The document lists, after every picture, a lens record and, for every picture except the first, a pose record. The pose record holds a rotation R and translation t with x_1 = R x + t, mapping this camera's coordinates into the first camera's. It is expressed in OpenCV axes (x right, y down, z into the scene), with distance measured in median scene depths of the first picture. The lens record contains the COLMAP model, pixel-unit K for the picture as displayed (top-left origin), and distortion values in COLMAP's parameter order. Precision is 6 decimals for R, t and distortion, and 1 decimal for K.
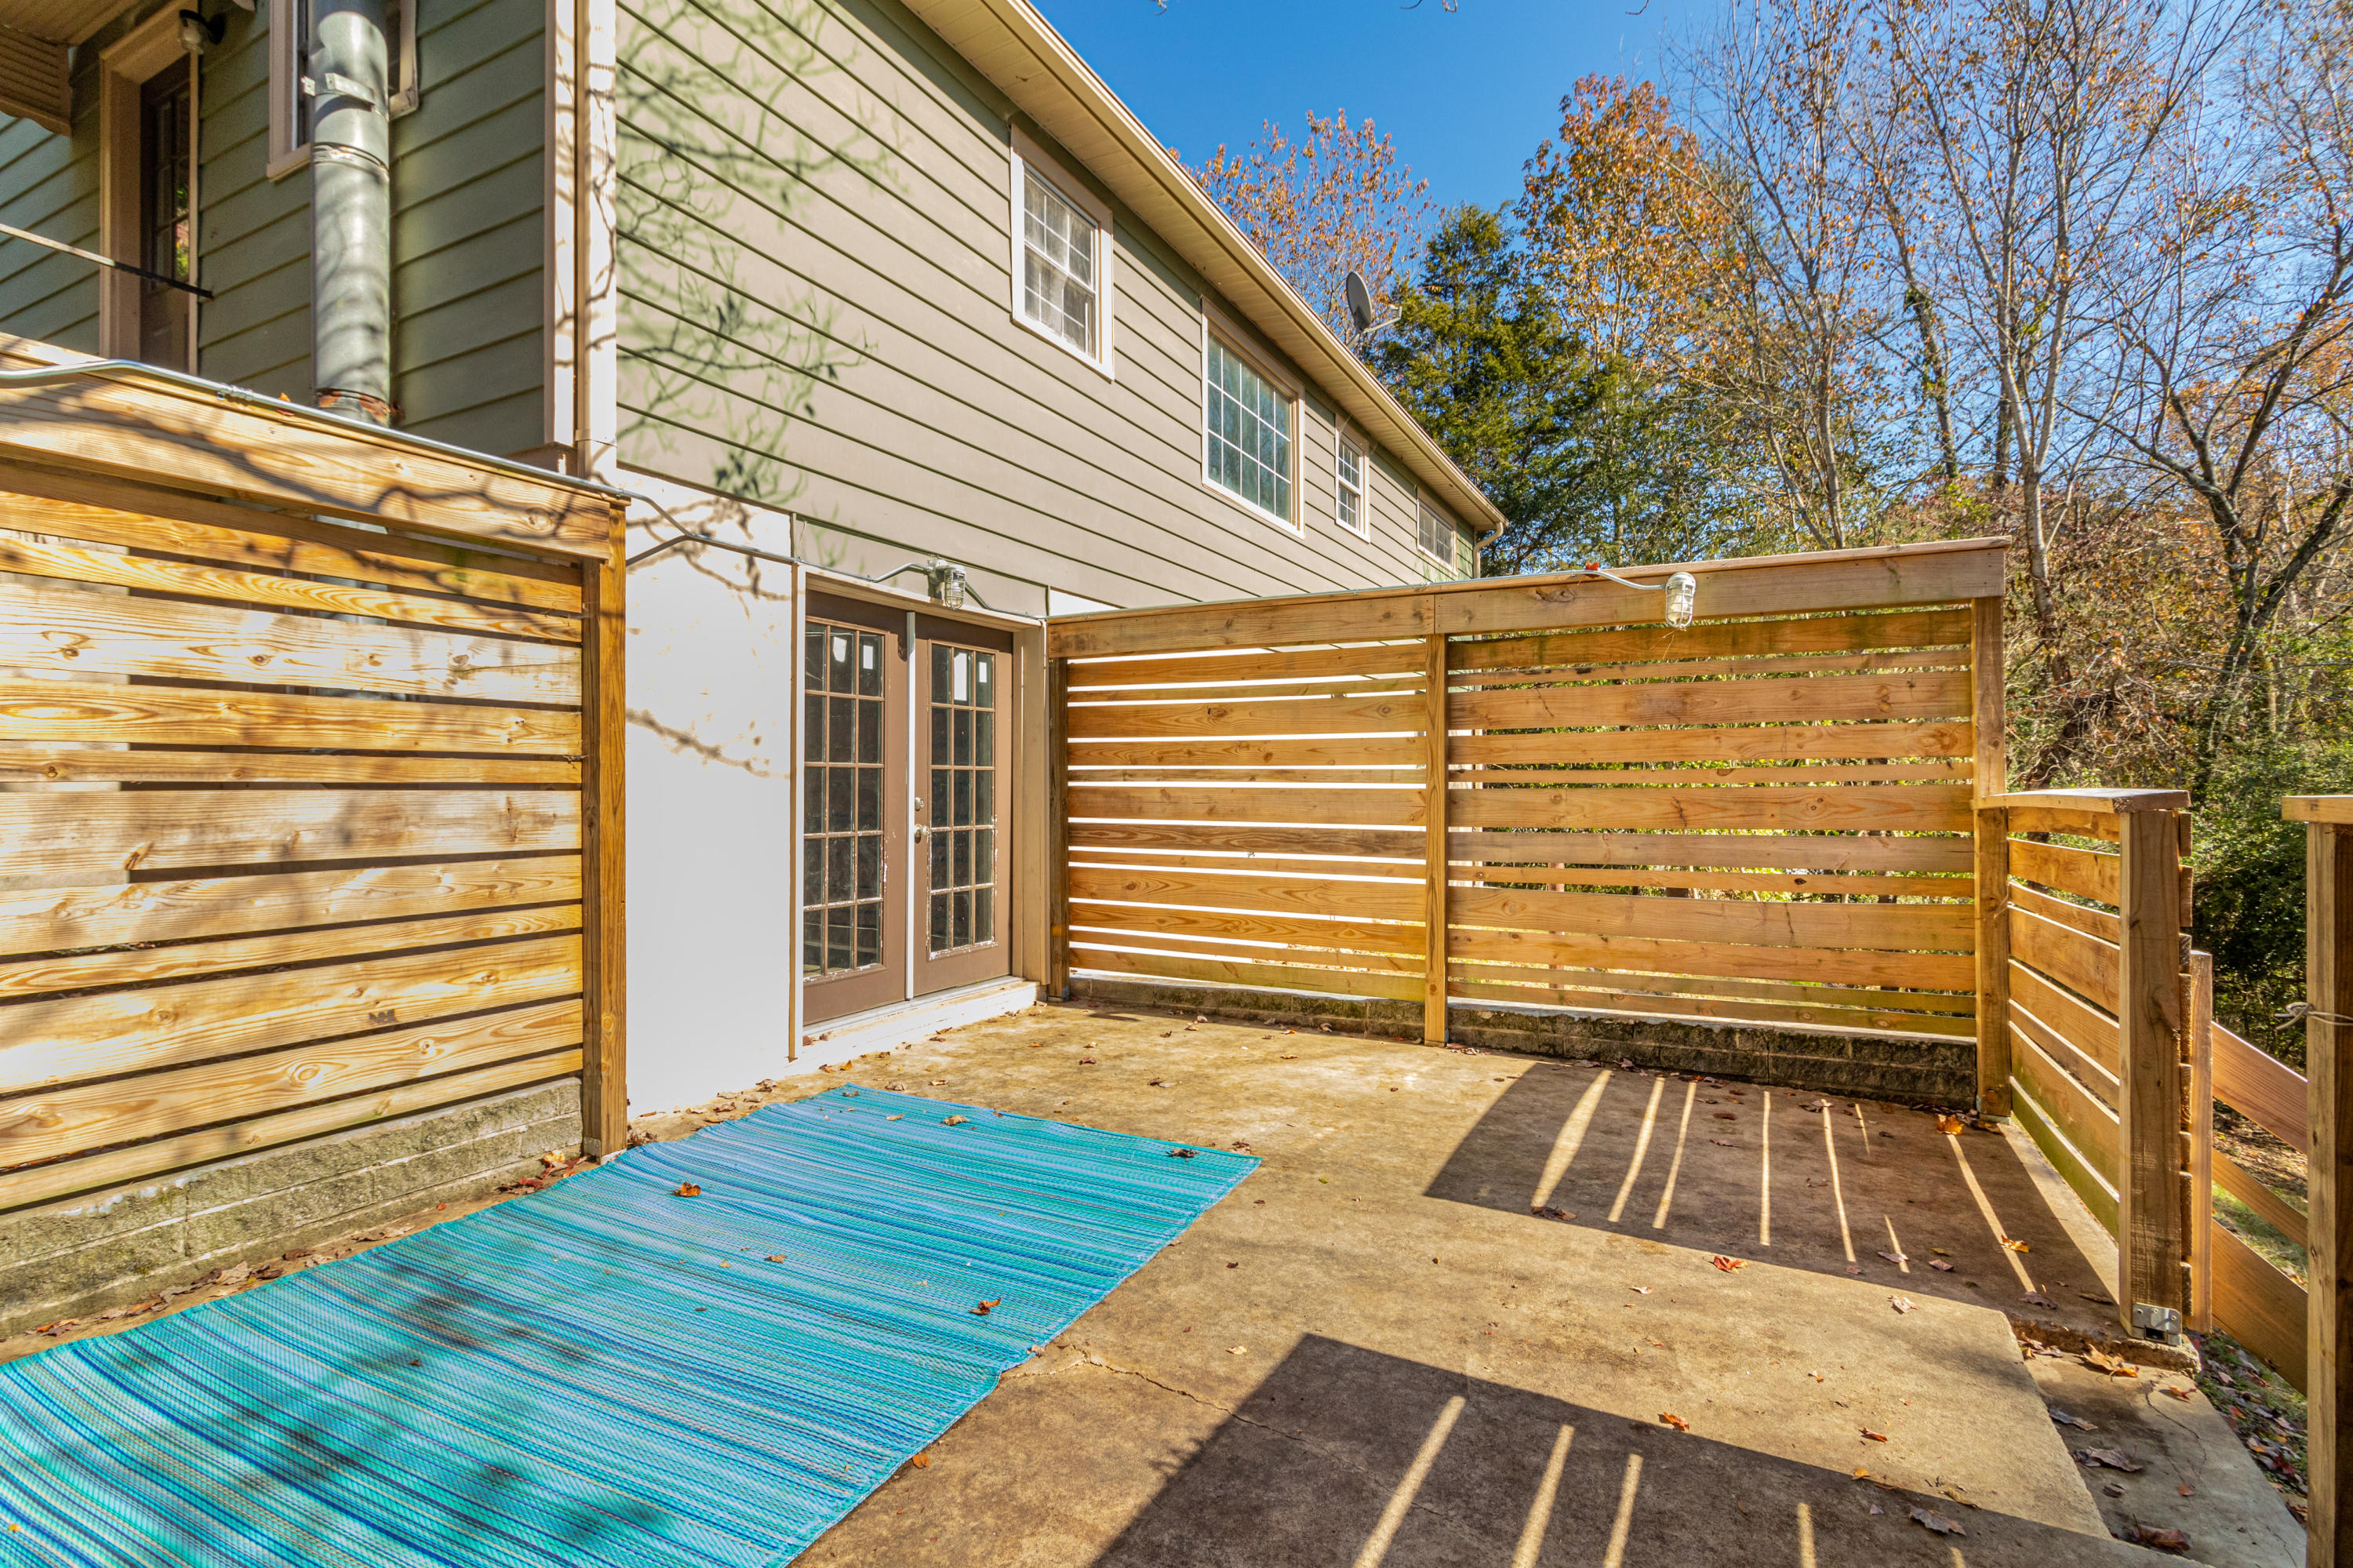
lens RADIAL K [[1105.5, 0, 1154.3], [0, 1105.5, 768.3], [0, 0, 1]] dist [-0.000951, 0.000203]
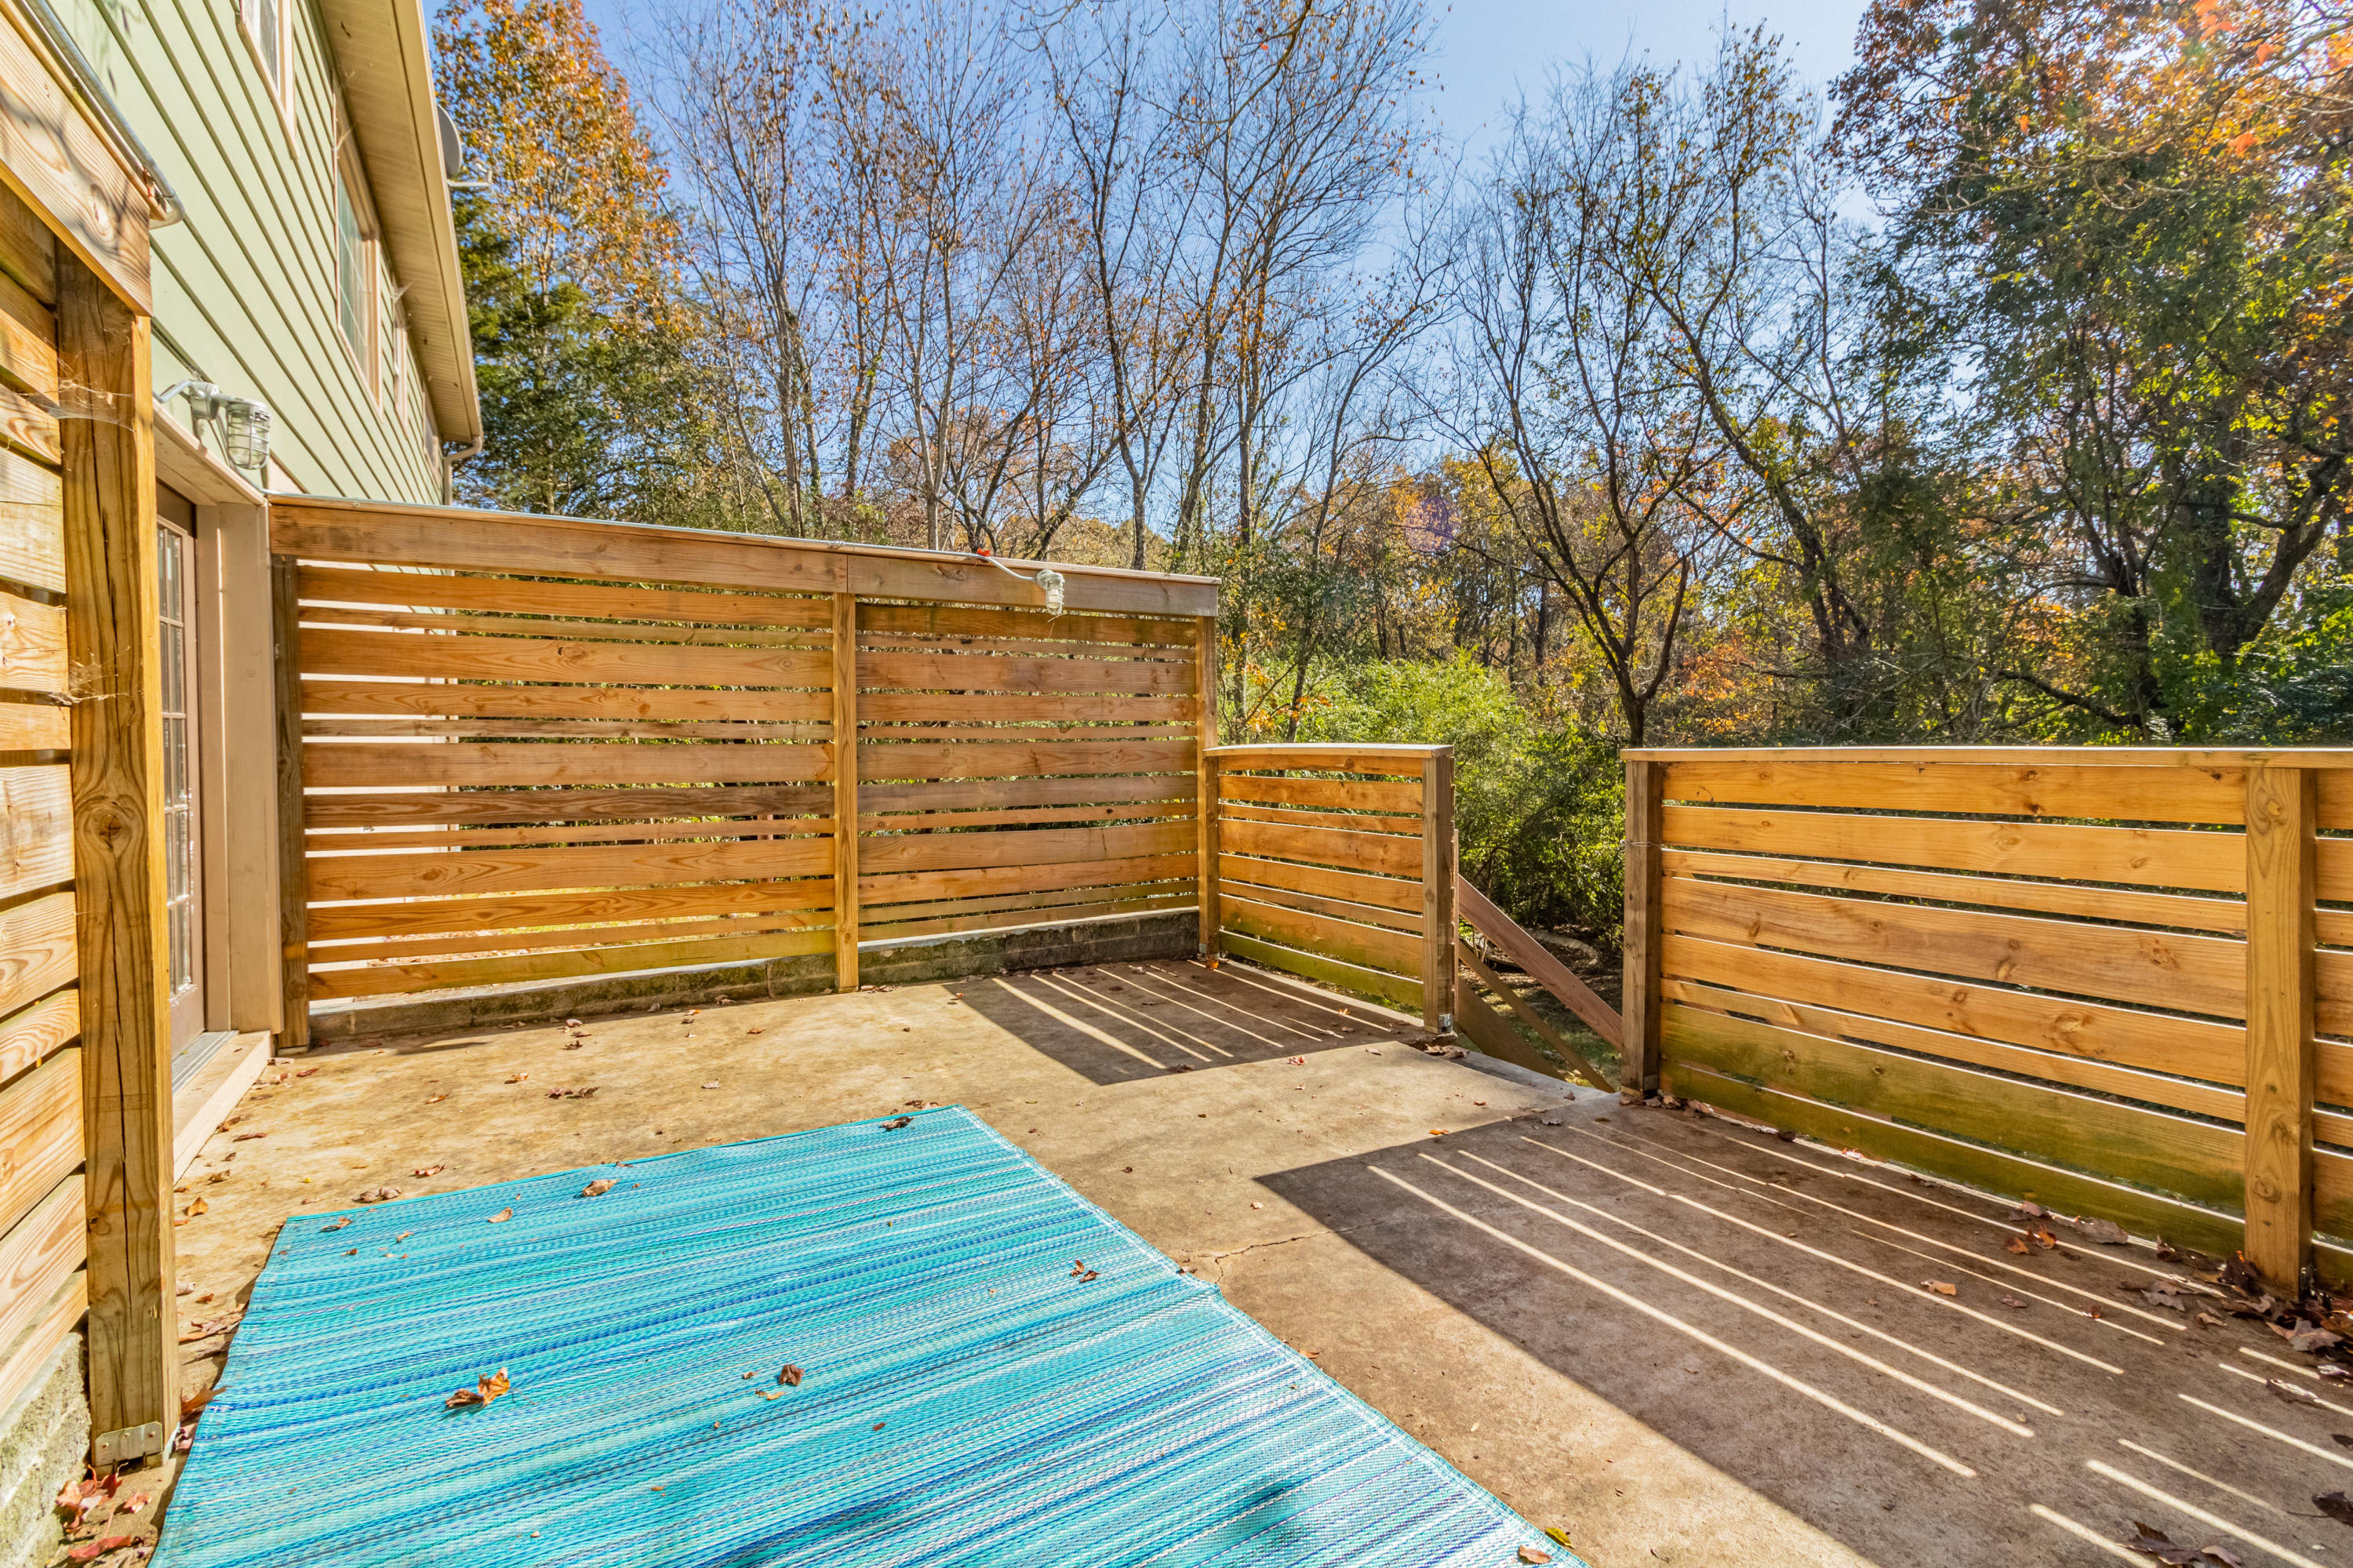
lens RADIAL K [[1105.5, 0, 1154.3], [0, 1105.5, 768.3], [0, 0, 1]] dist [-0.000951, 0.000203]
pose [[0.515178, -0.025090, 0.856716, -0.604746], [-0.015520, 0.999134, 0.038594, -0.004322], [-0.856942, -0.033179, 0.514343, 0.281163]]
